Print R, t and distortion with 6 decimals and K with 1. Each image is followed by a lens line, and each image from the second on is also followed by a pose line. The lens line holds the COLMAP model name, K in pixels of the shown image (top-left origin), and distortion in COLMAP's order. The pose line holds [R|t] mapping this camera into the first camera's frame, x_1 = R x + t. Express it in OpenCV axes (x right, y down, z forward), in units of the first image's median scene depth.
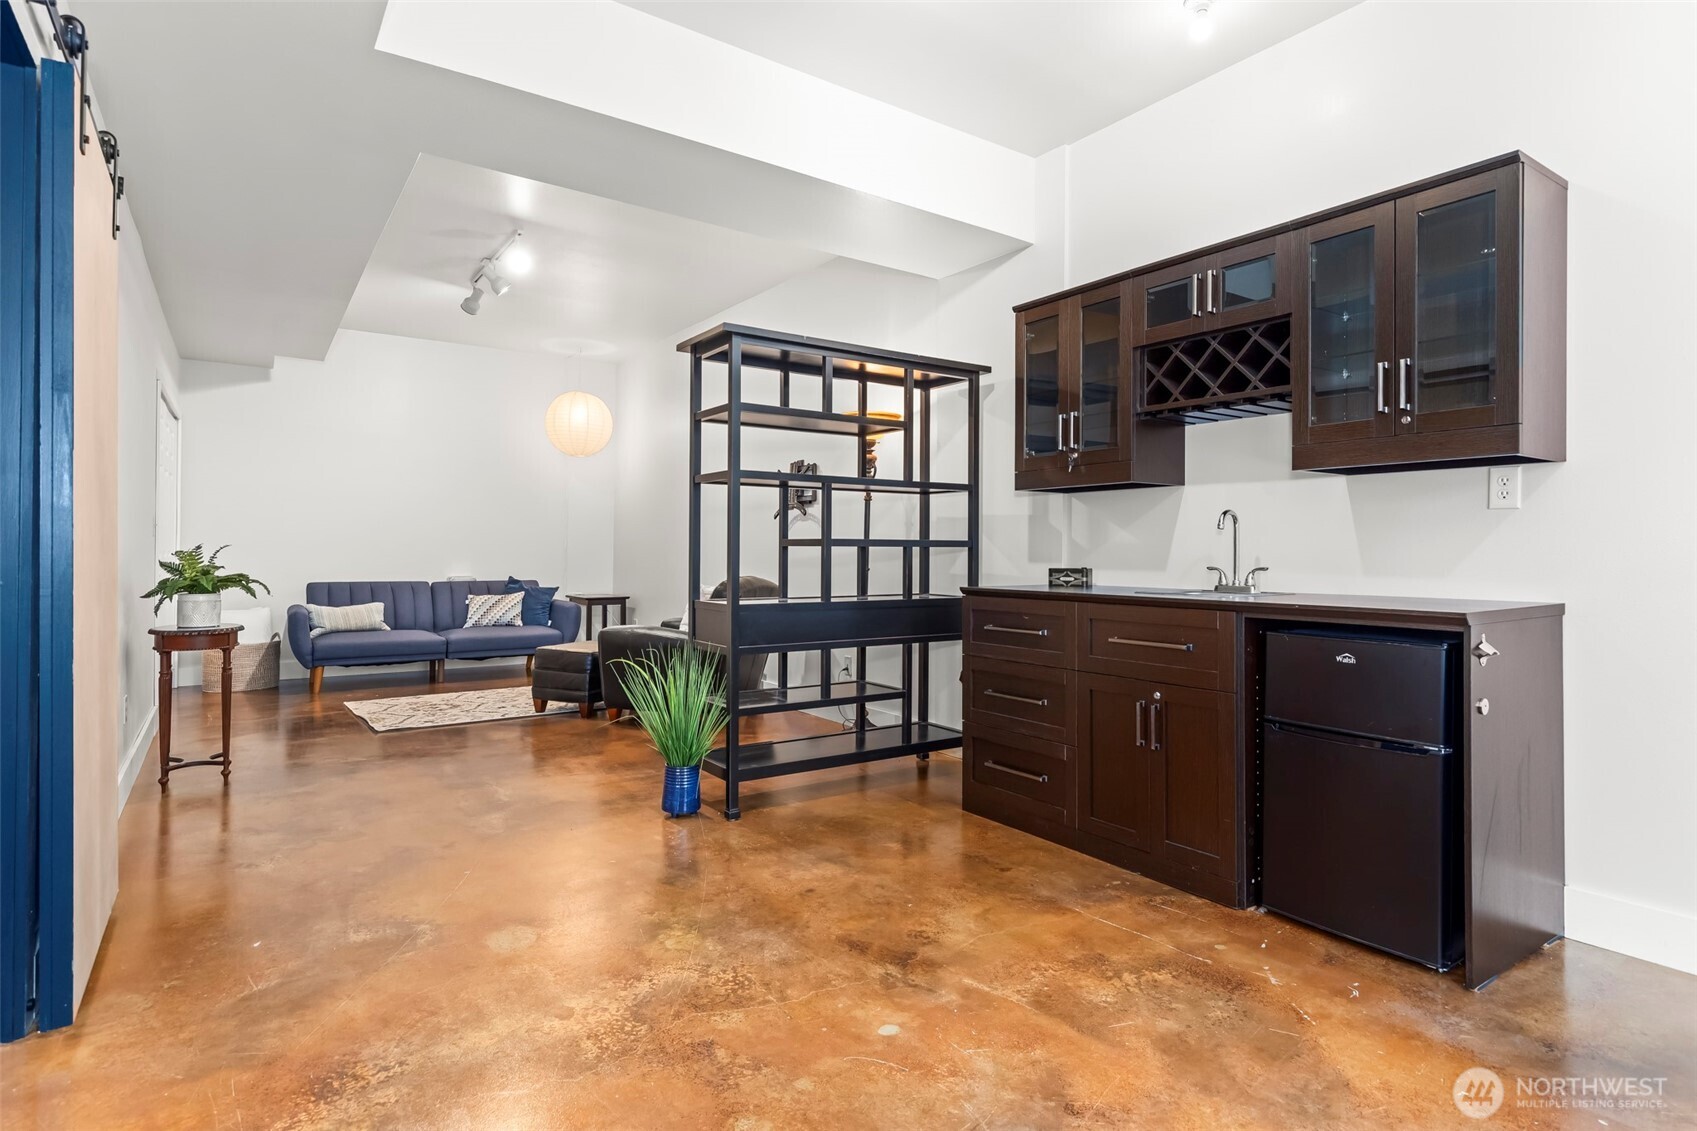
lens RADIAL K [[883.6, 0, 849.6], [0, 883.6, 552.9], [0, 0, 1]] dist [0.002891, -0.000420]
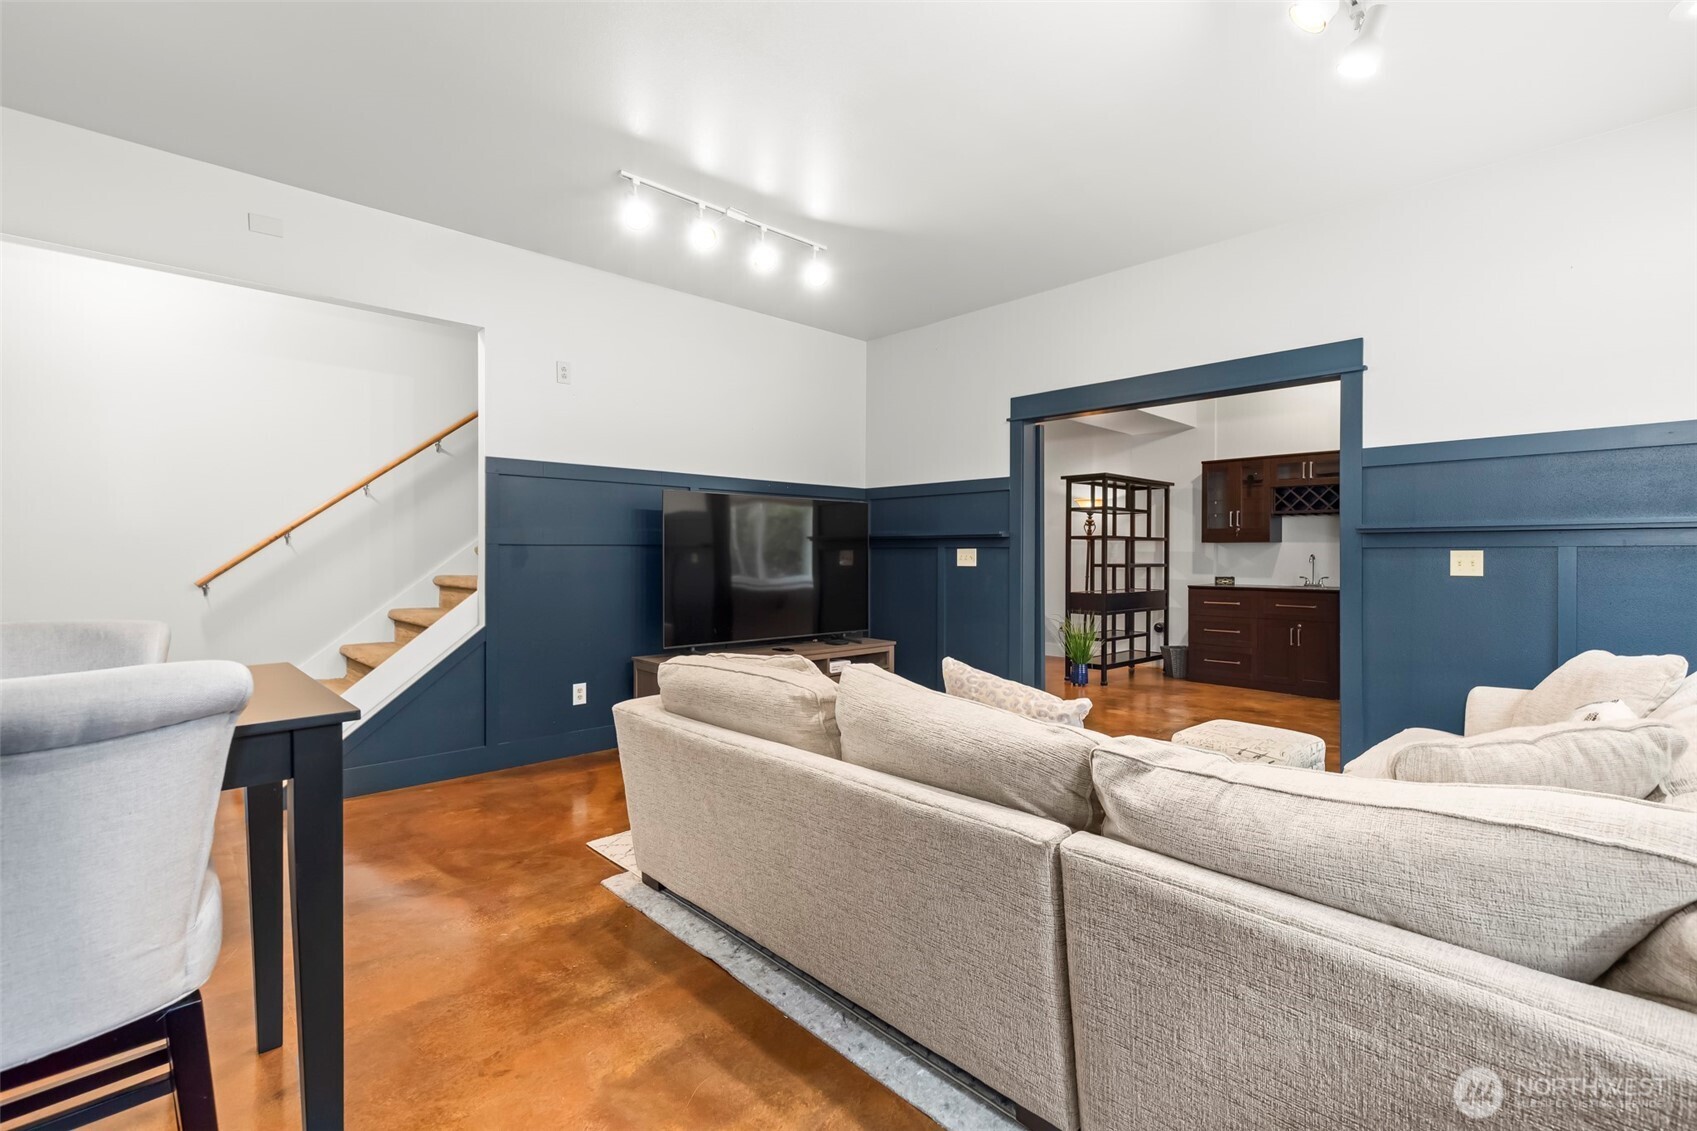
lens RADIAL K [[751.5, 0, 850.9], [0, 751.5, 556.4], [0, 0, 1]] dist [-0.002691, -0.000277]
pose [[0.986588, -0.008280, 0.163023, -1.241396], [0.007463, 0.999956, 0.005625, -0.064311], [-0.163062, -0.004333, 0.986606, -0.921604]]
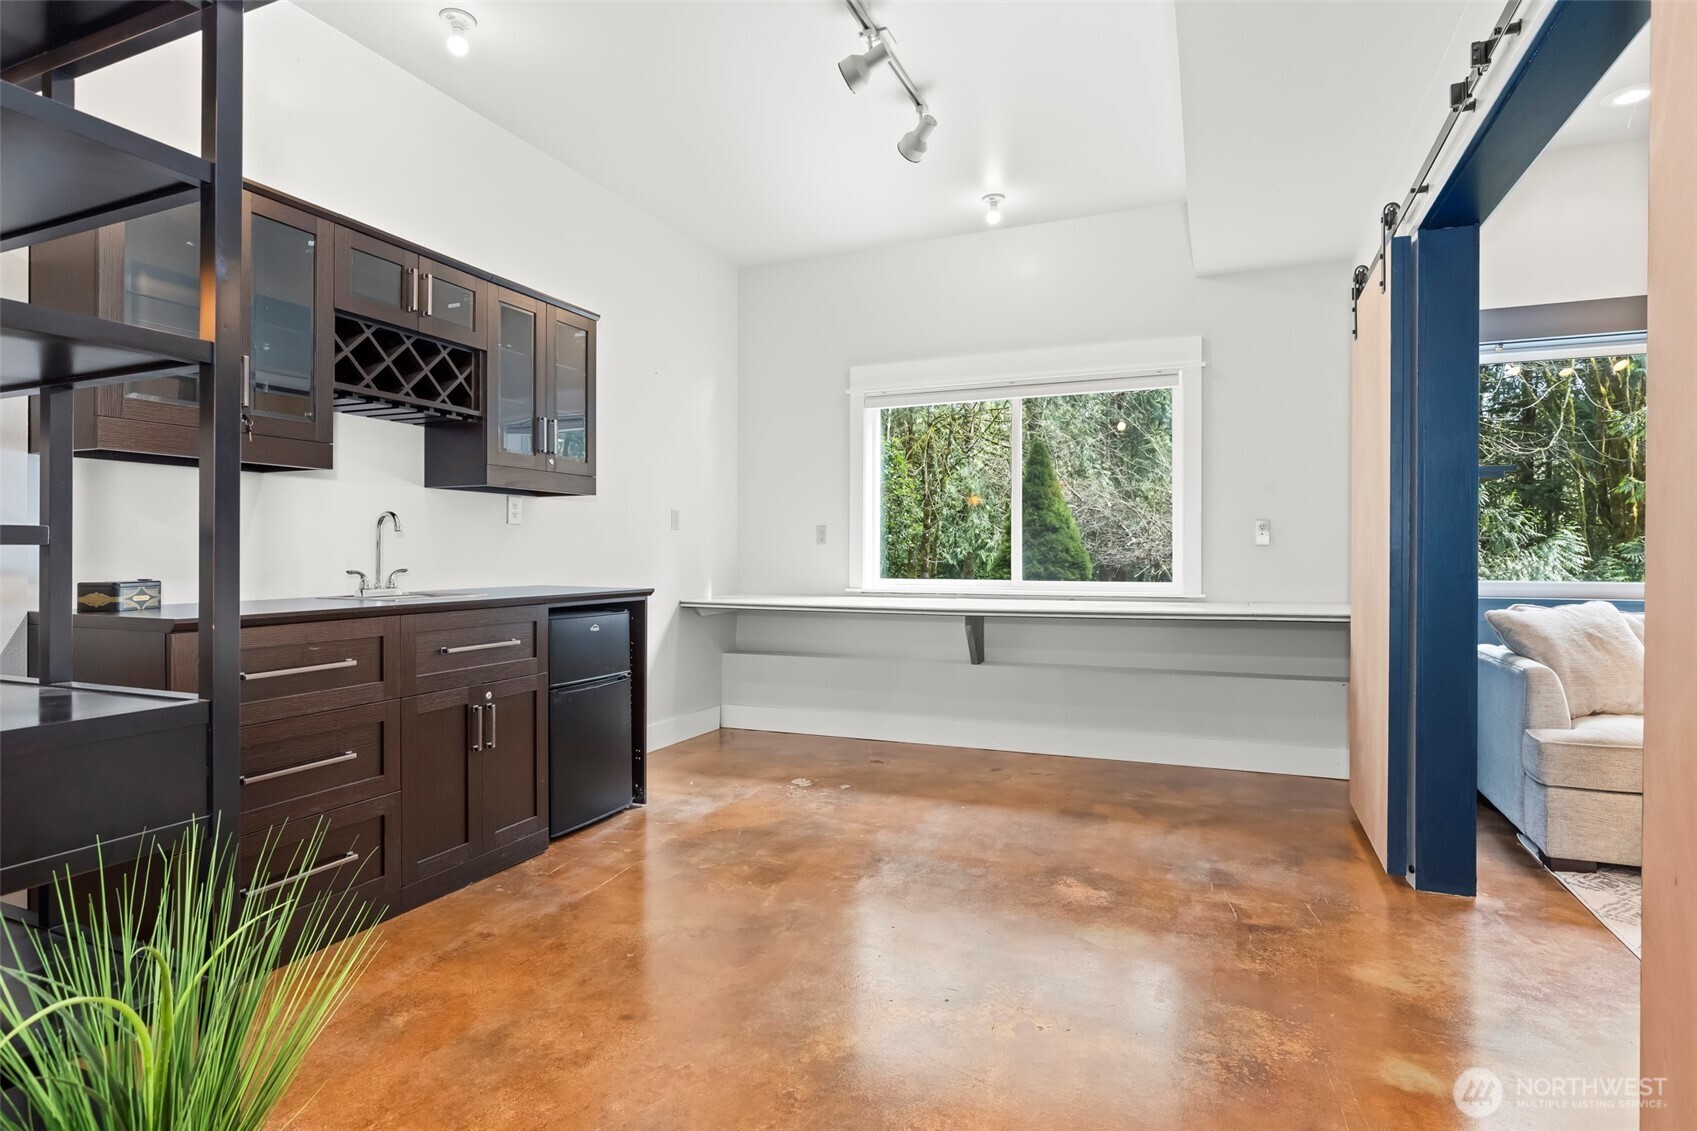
lens RADIAL K [[883.6, 0, 854.1], [0, 883.6, 558.9], [0, 0, 1]] dist [0.002891, -0.000420]
pose [[-0.541904, -0.009470, 0.840387, -0.680306], [-0.000347, 0.999939, 0.011044, -0.007108], [-0.840440, 0.005693, -0.541875, 1.104721]]
